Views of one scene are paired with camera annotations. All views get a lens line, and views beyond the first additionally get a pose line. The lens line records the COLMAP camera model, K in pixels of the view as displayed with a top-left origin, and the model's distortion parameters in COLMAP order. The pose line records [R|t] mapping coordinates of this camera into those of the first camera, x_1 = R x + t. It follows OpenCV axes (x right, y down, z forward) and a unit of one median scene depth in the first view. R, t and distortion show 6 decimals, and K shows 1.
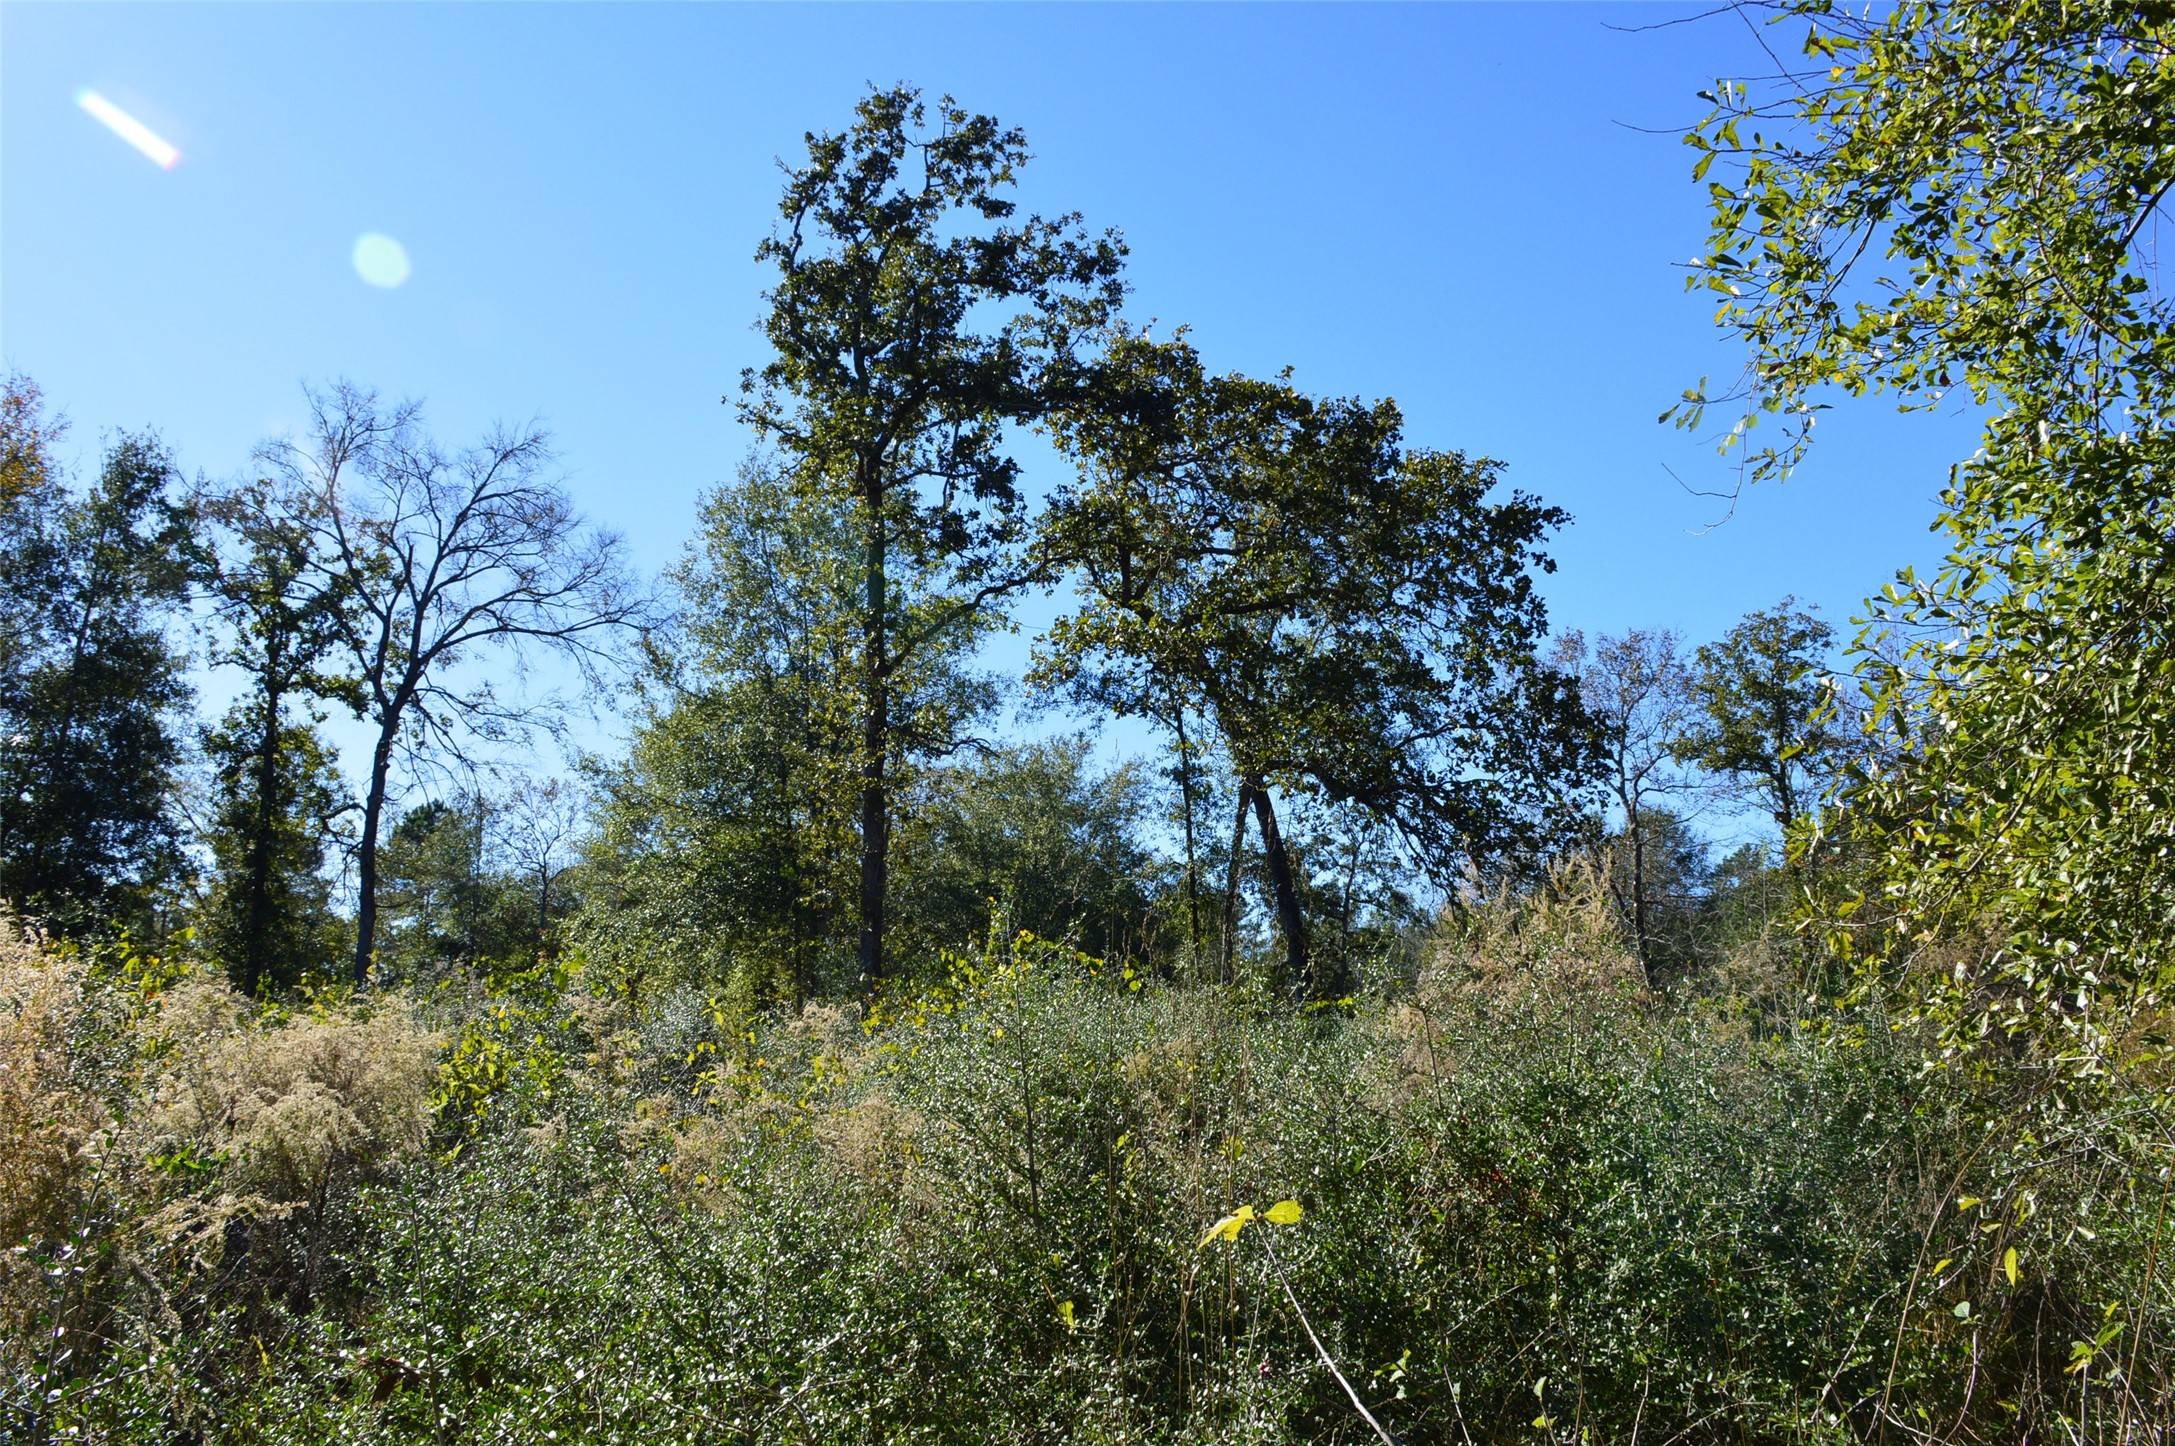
lens RADIAL K [[1707.9, 0, 1093.8], [0, 1707.9, 730.2], [0, 0, 1]] dist [-0.150954, 0.105517]
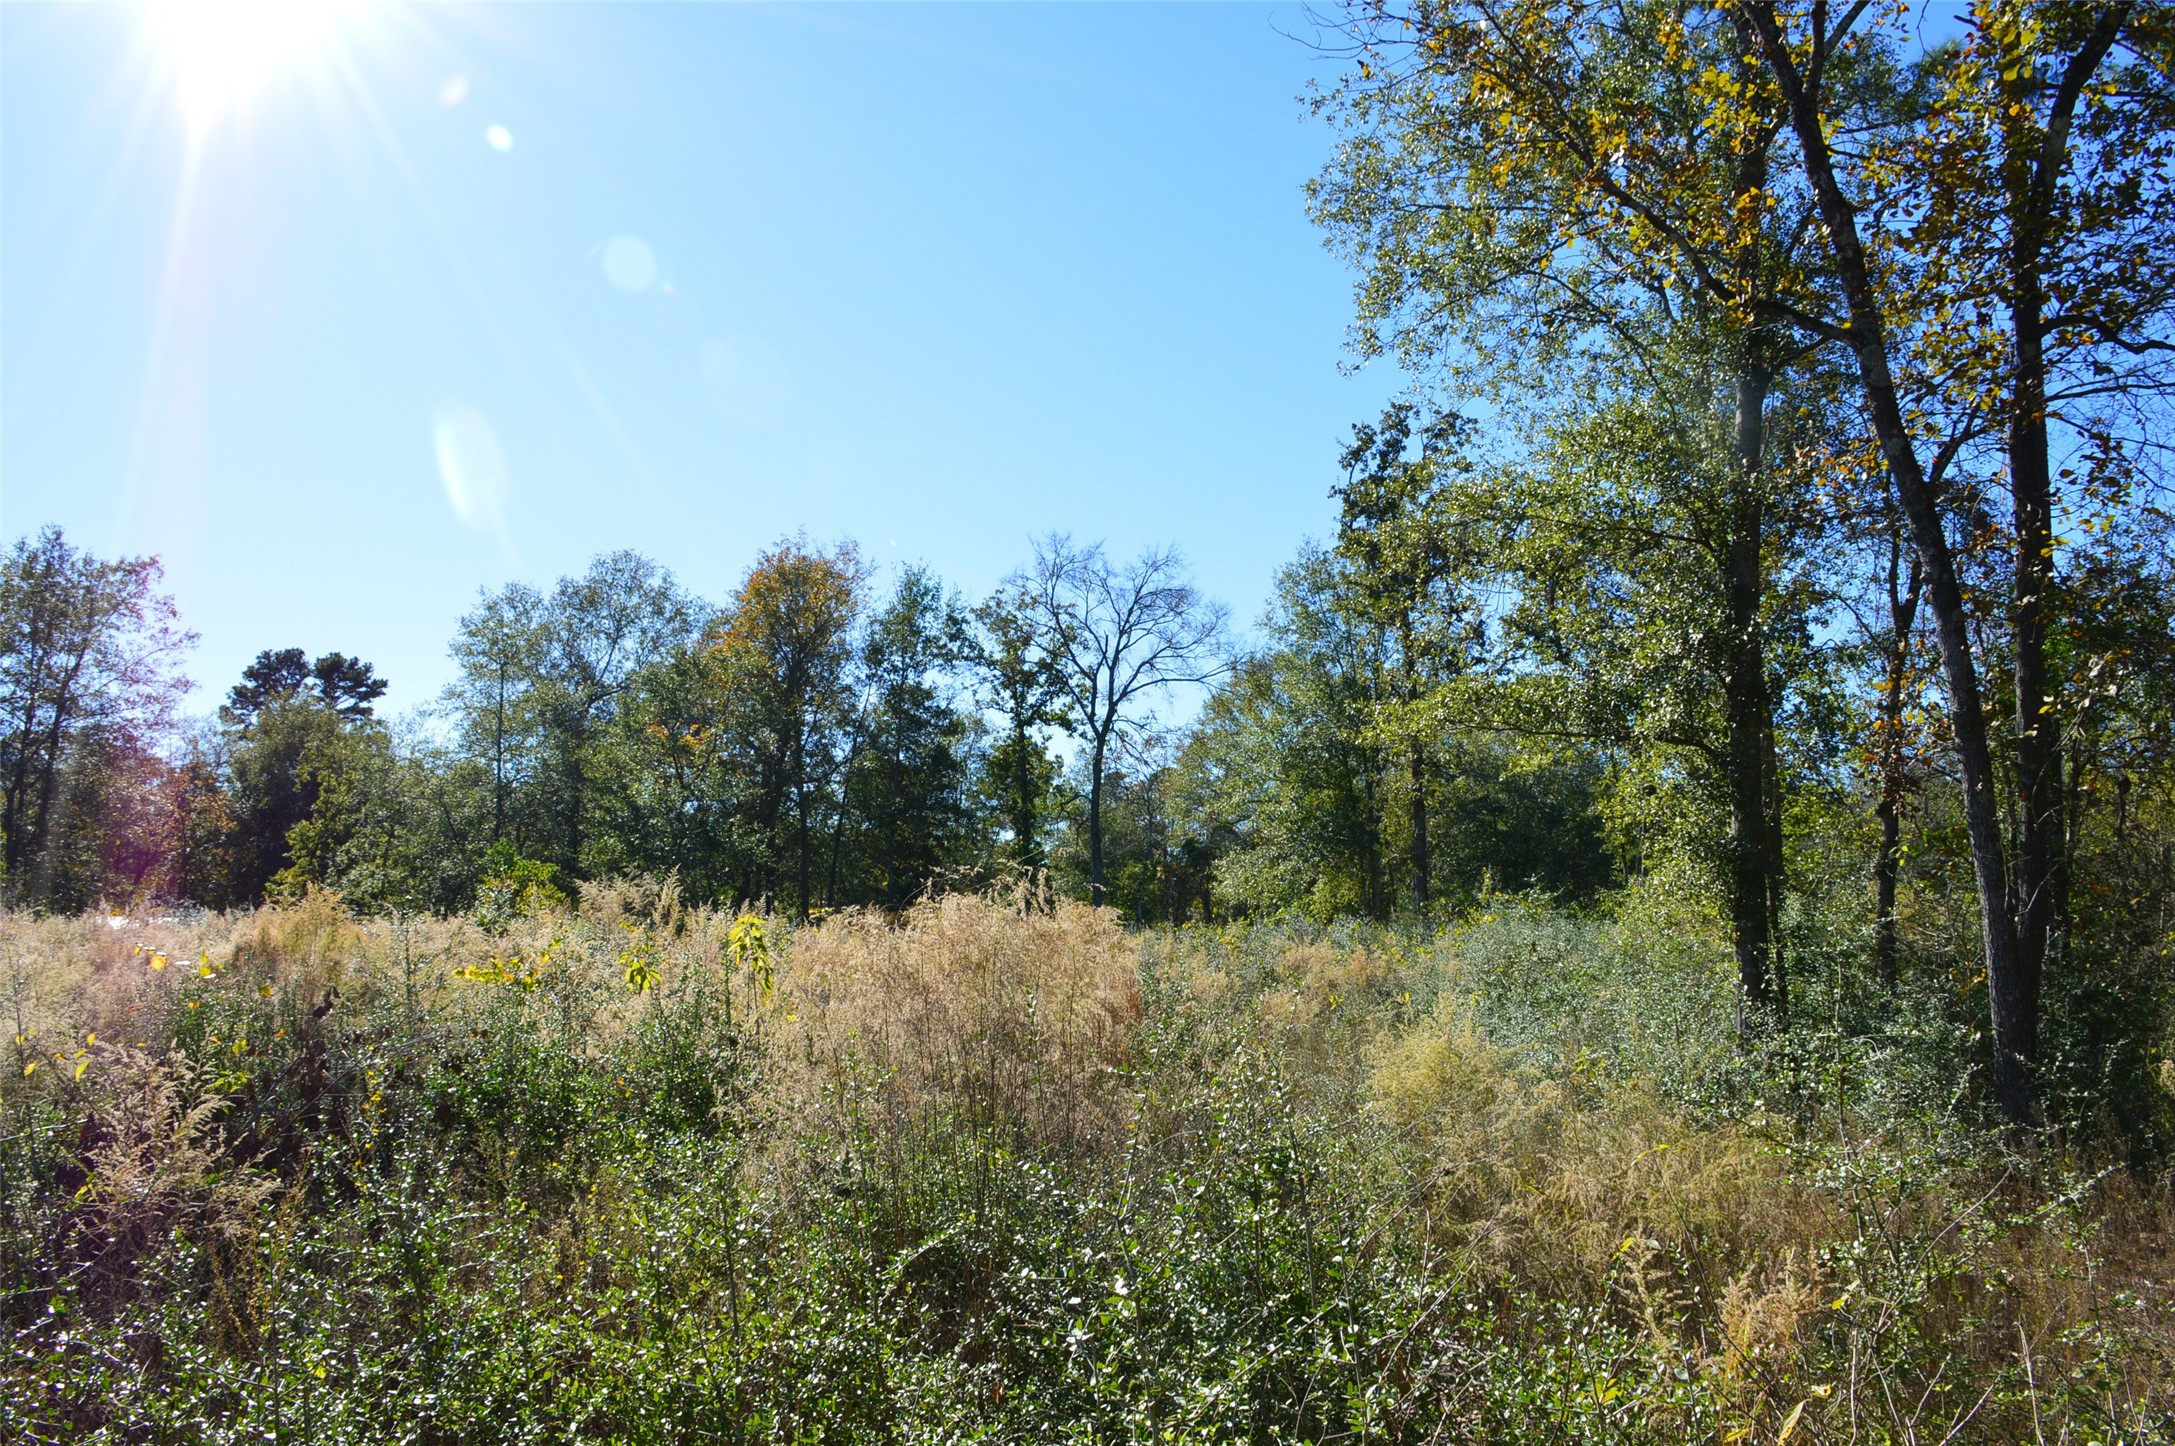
lens RADIAL K [[1707.9, 0, 1093.8], [0, 1707.9, 730.2], [0, 0, 1]] dist [-0.150954, 0.105517]
pose [[0.957023, -0.052955, -0.285135, 0.040449], [0.075506, 0.994777, 0.068678, -0.127467], [0.280009, -0.087255, 0.956024, -0.557004]]
